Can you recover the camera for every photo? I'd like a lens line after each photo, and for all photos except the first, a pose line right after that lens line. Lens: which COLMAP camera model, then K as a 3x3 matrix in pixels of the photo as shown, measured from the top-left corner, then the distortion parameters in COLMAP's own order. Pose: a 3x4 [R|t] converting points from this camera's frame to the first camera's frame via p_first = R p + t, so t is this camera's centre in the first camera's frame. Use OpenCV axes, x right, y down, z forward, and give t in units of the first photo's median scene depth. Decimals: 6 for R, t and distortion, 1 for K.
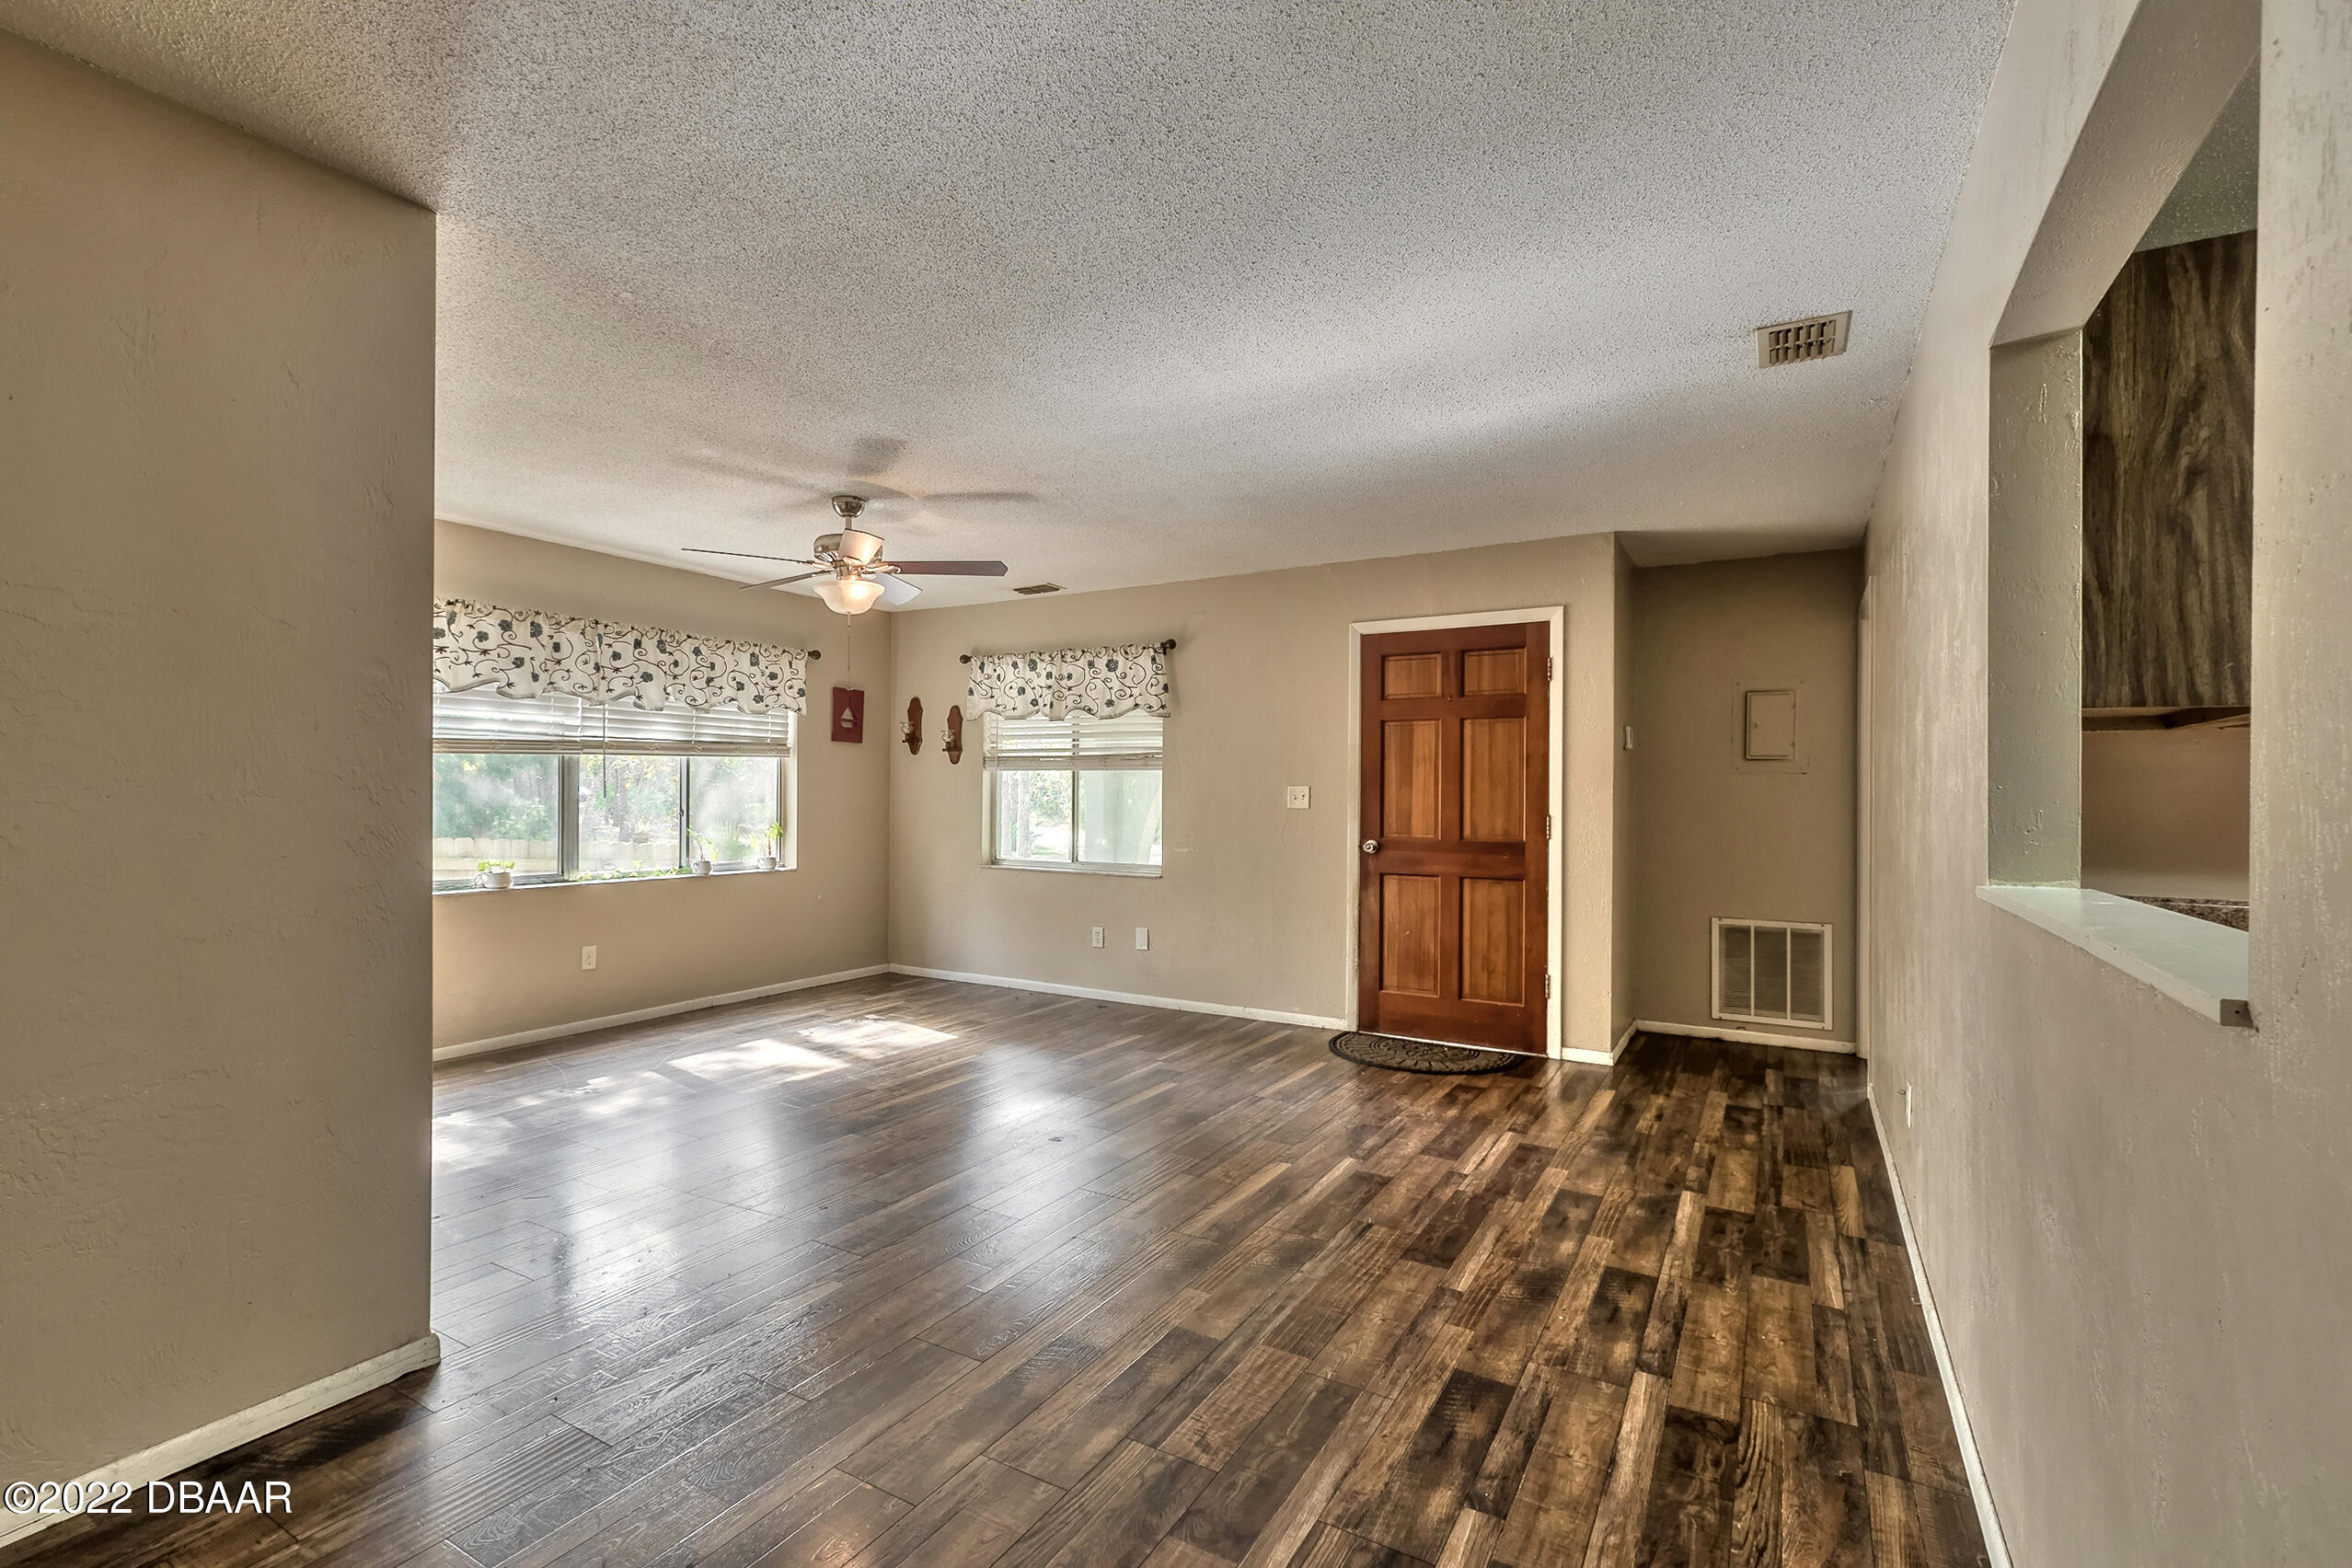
lens RADIAL K [[1082.5, 0, 1123.7], [0, 1082.5, 786.4], [0, 0, 1]] dist [0.009125, -0.001242]
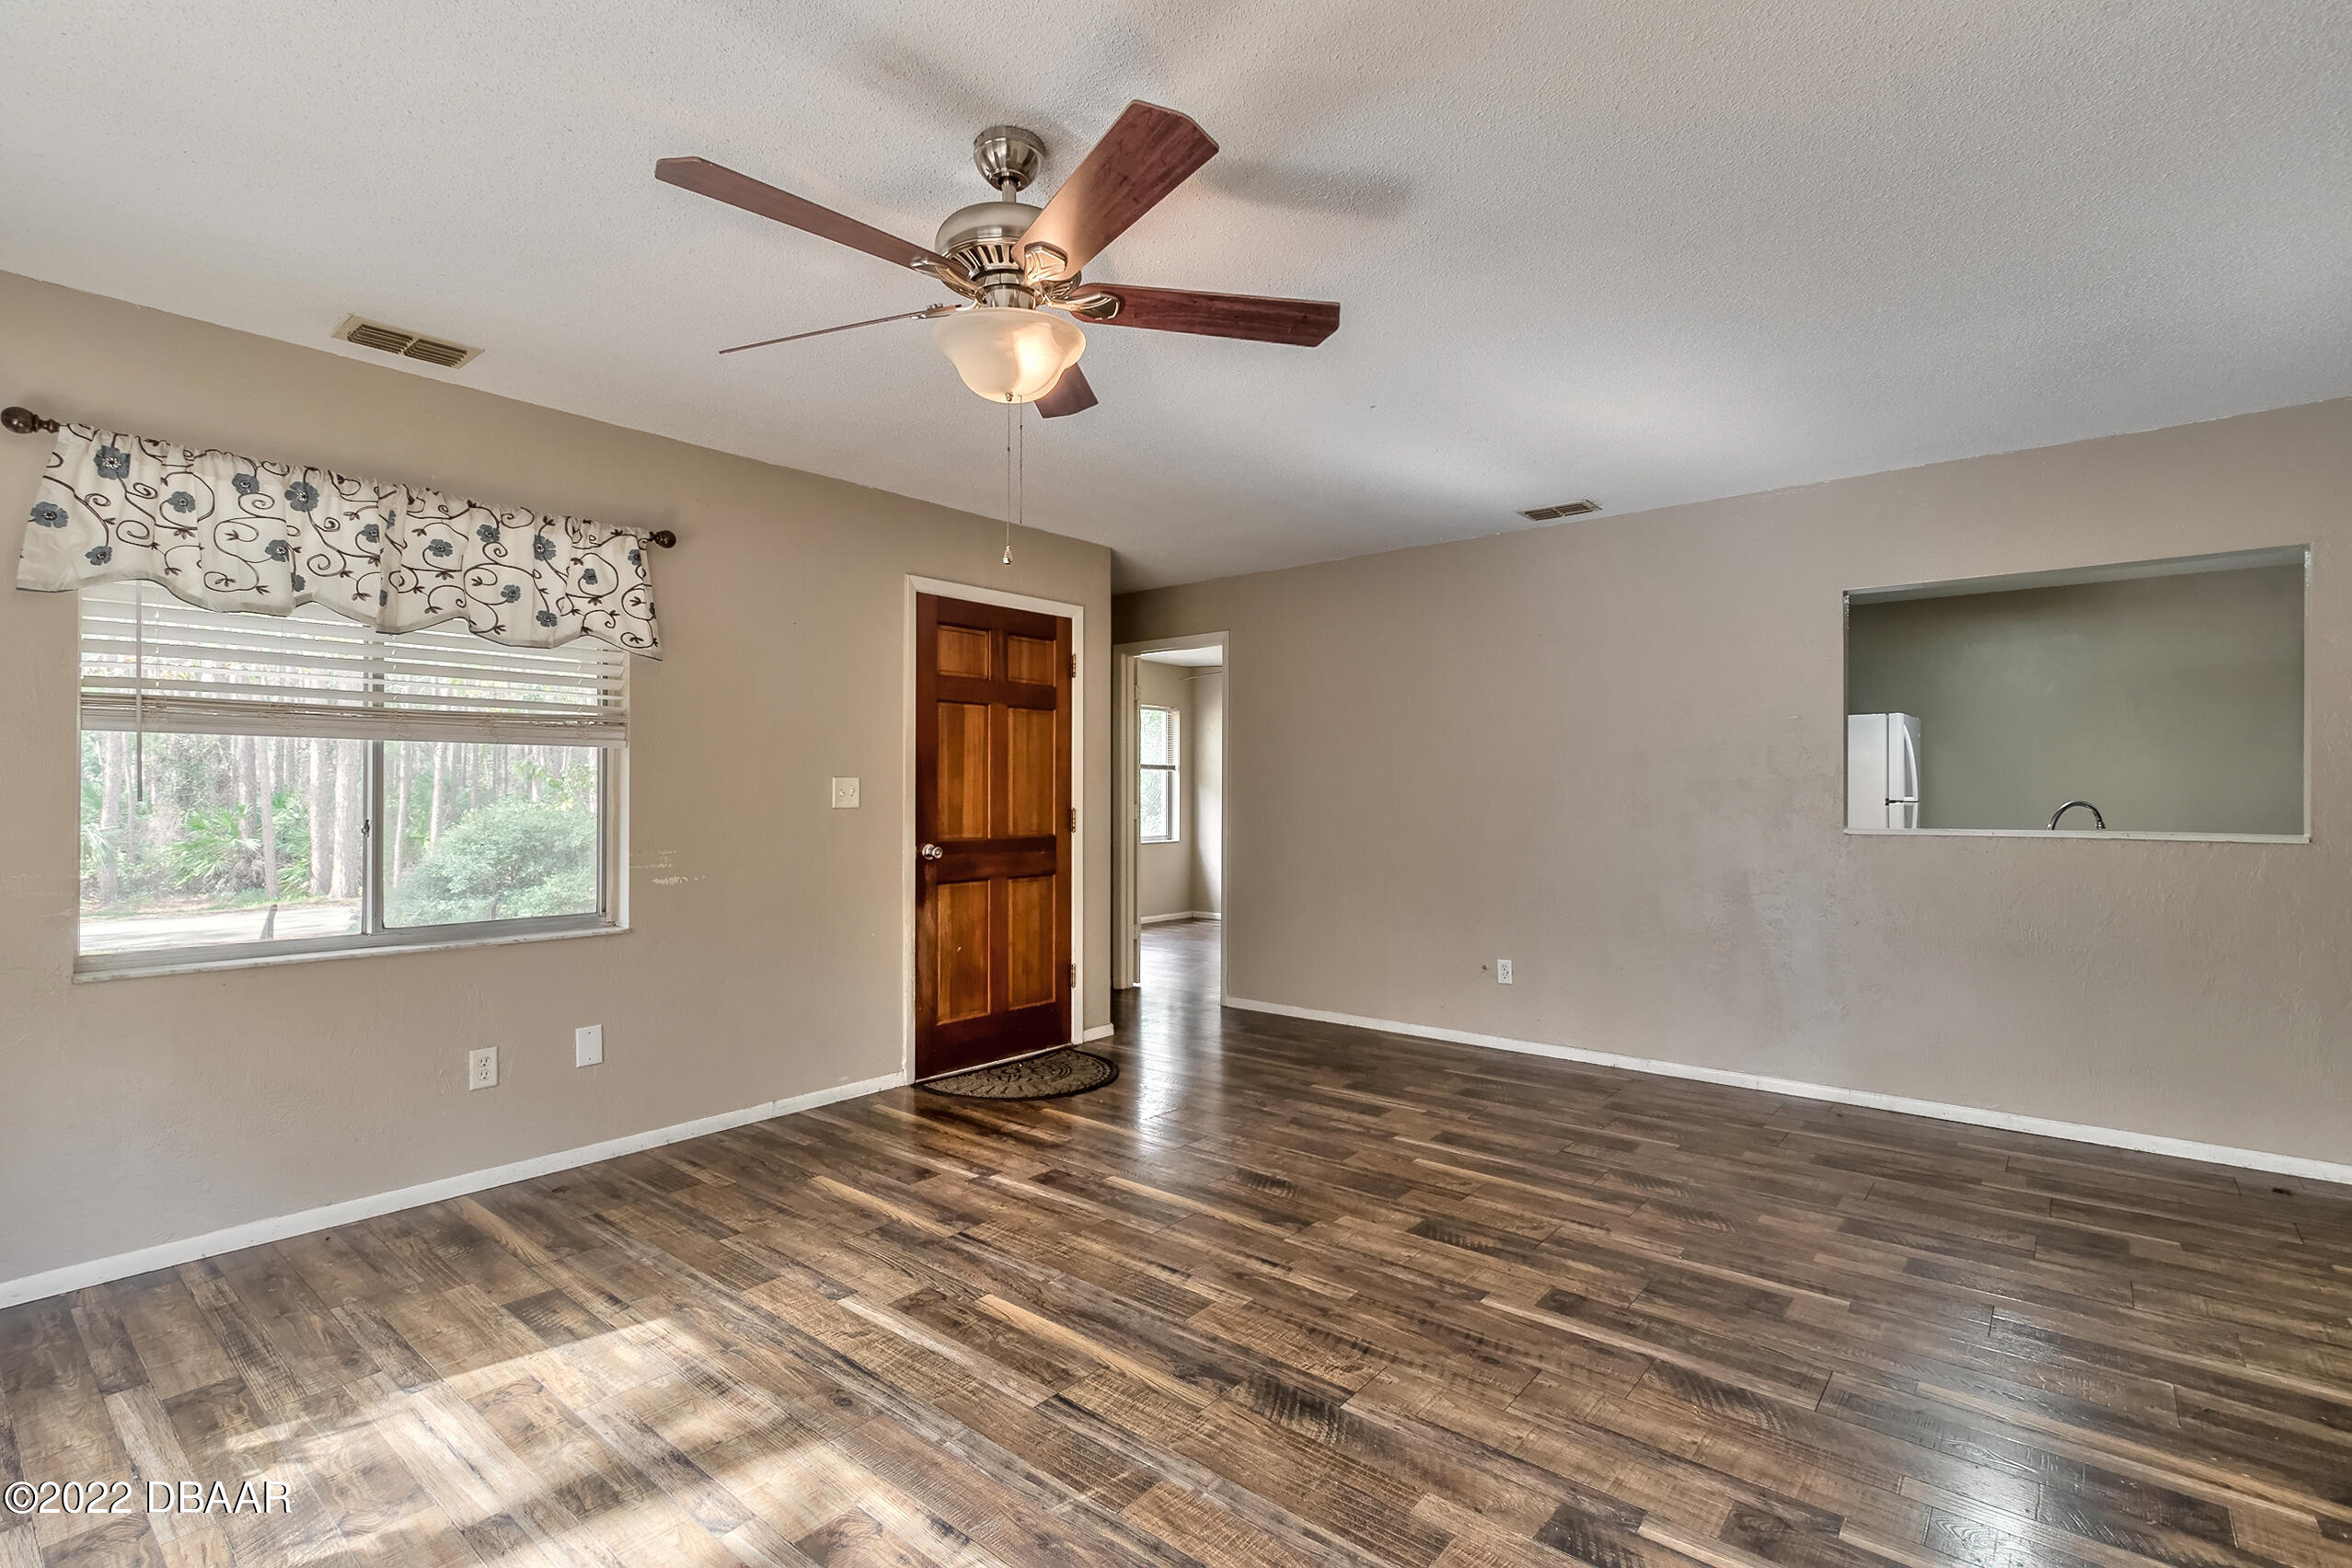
lens RADIAL K [[1082.5, 0, 1184.1], [0, 1082.5, 789.5], [0, 0, 1]] dist [0.009125, -0.001242]
pose [[0.143482, -0.005568, 0.989637, -0.938210], [-0.008339, 0.999942, 0.006835, 0.001504], [-0.989618, -0.009233, 0.143427, 1.159102]]
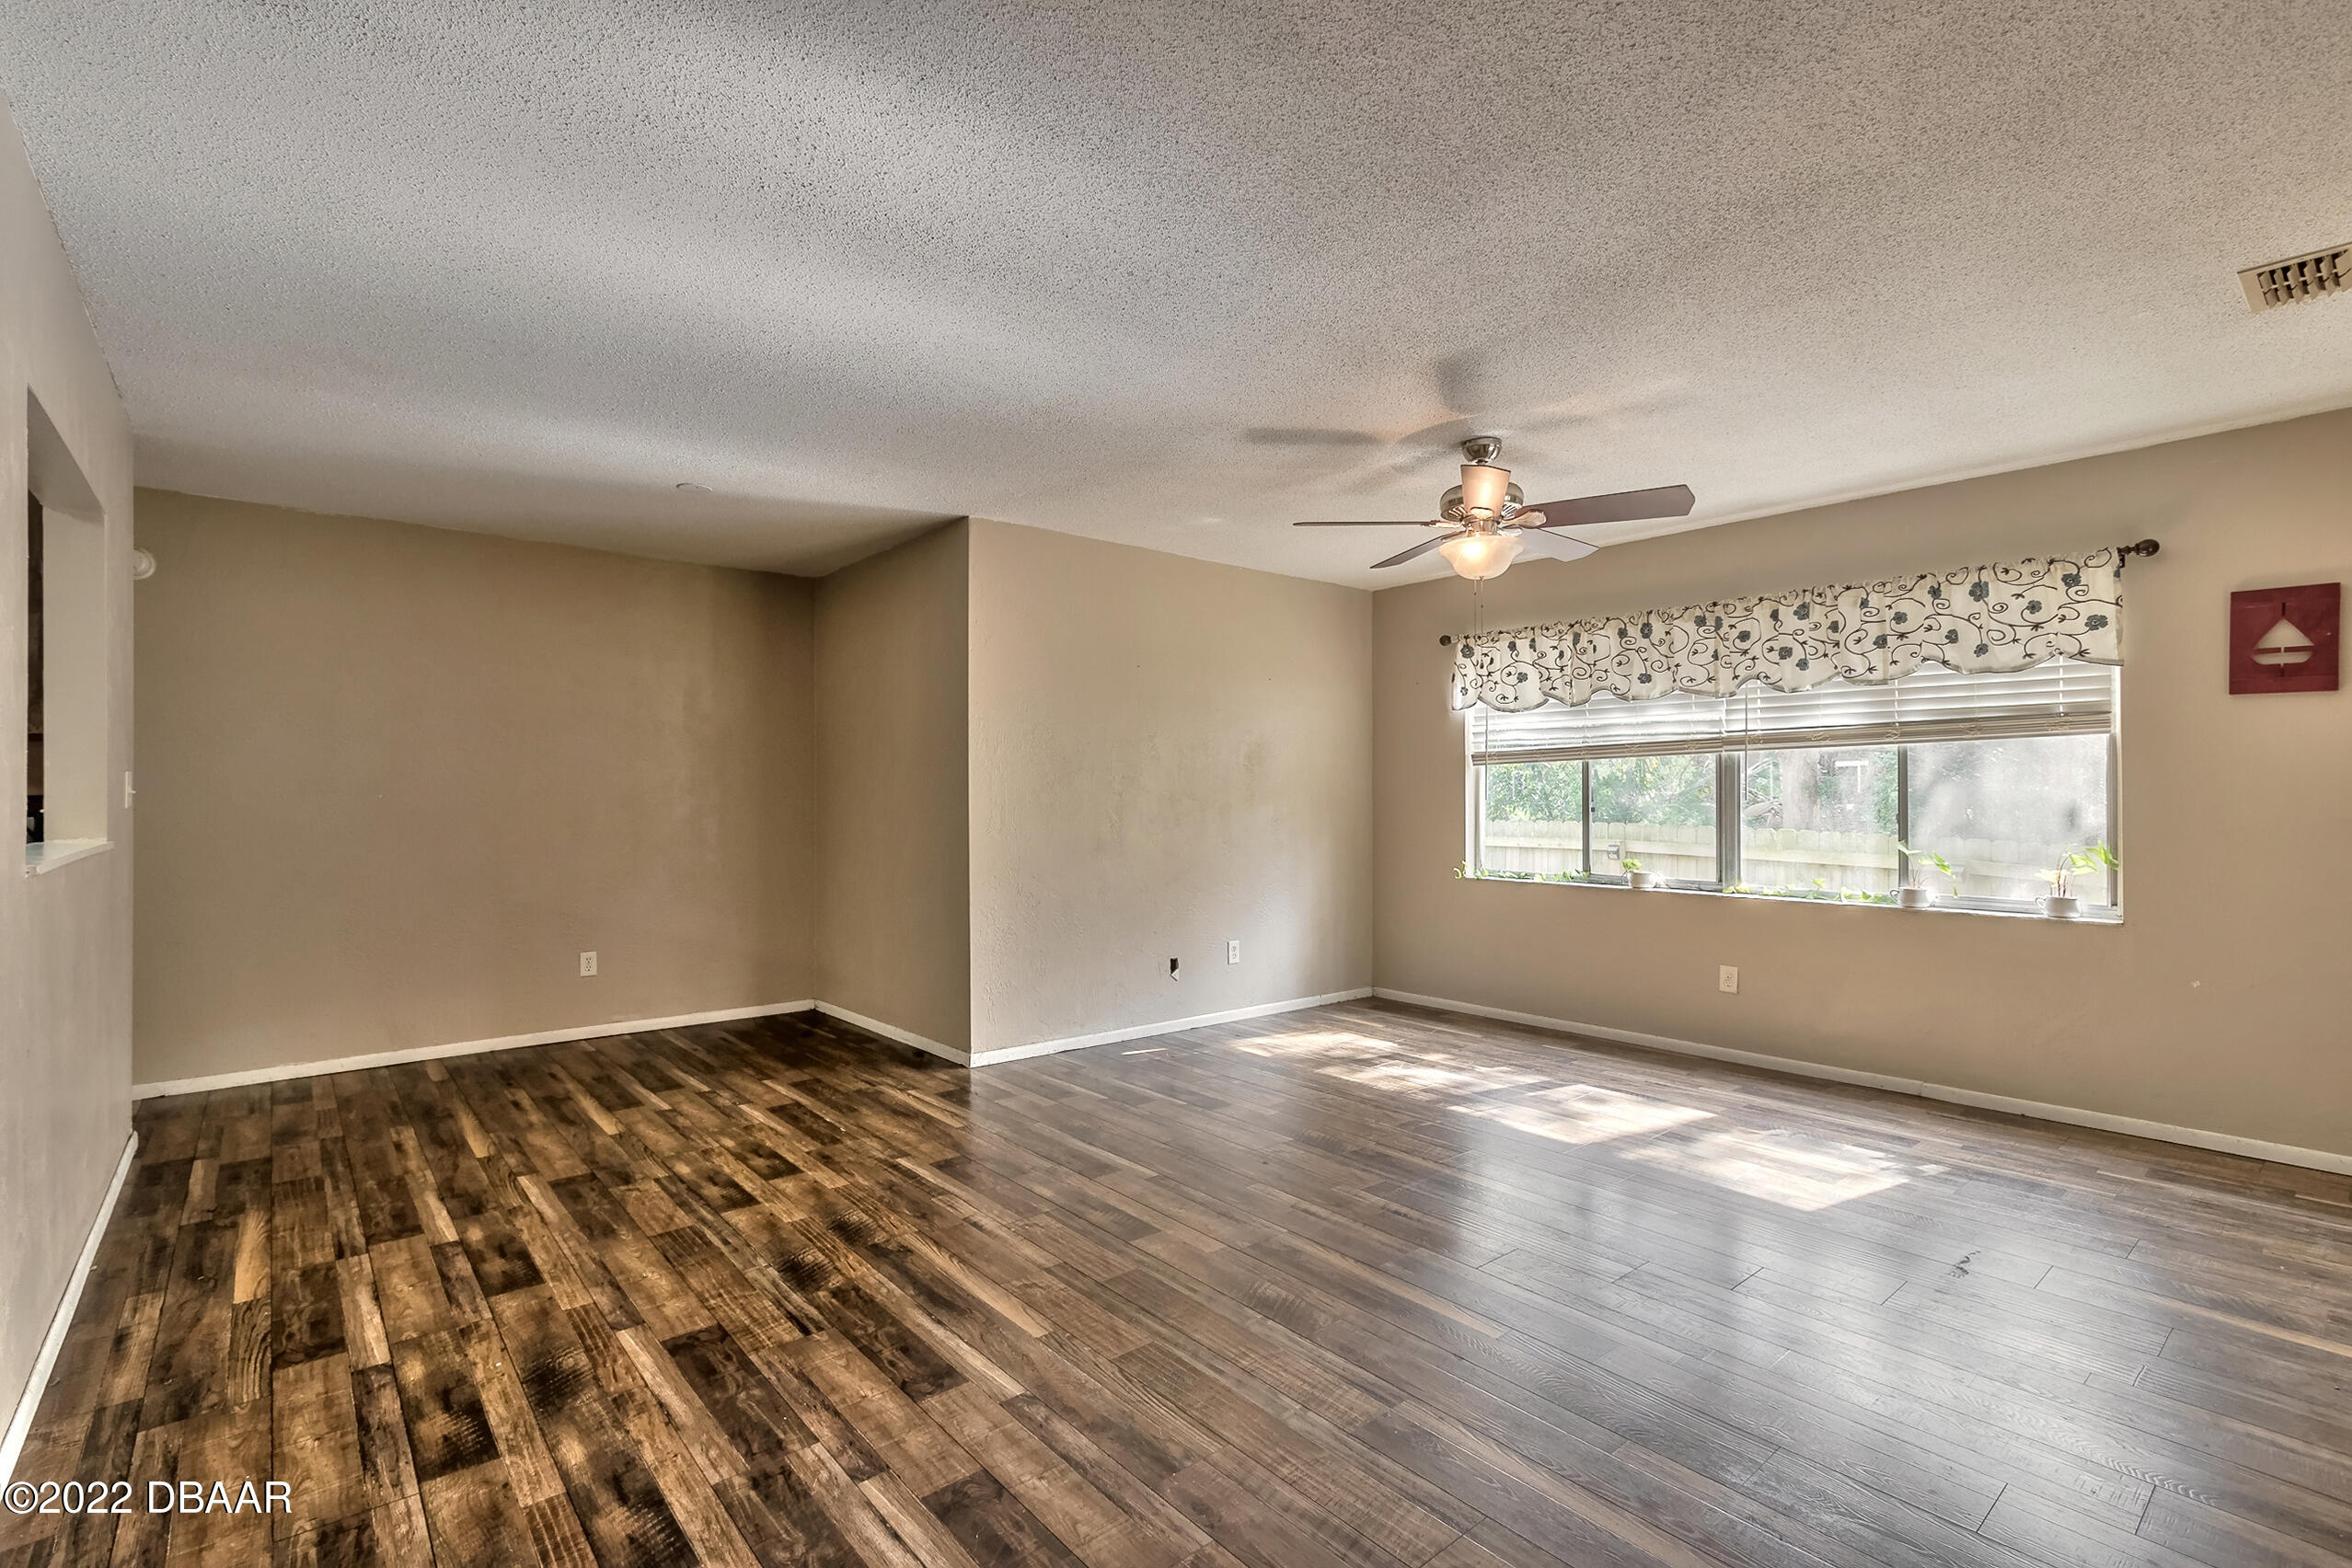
lens RADIAL K [[1082.5, 0, 1161.5], [0, 1082.5, 790.9], [0, 0, 1]] dist [0.009125, -0.001242]
pose [[-0.329655, -0.008231, -0.944066, 0.831708], [0.004895, 0.999934, -0.010427, 0.016419], [0.944089, -0.008059, -0.329593, 1.402922]]
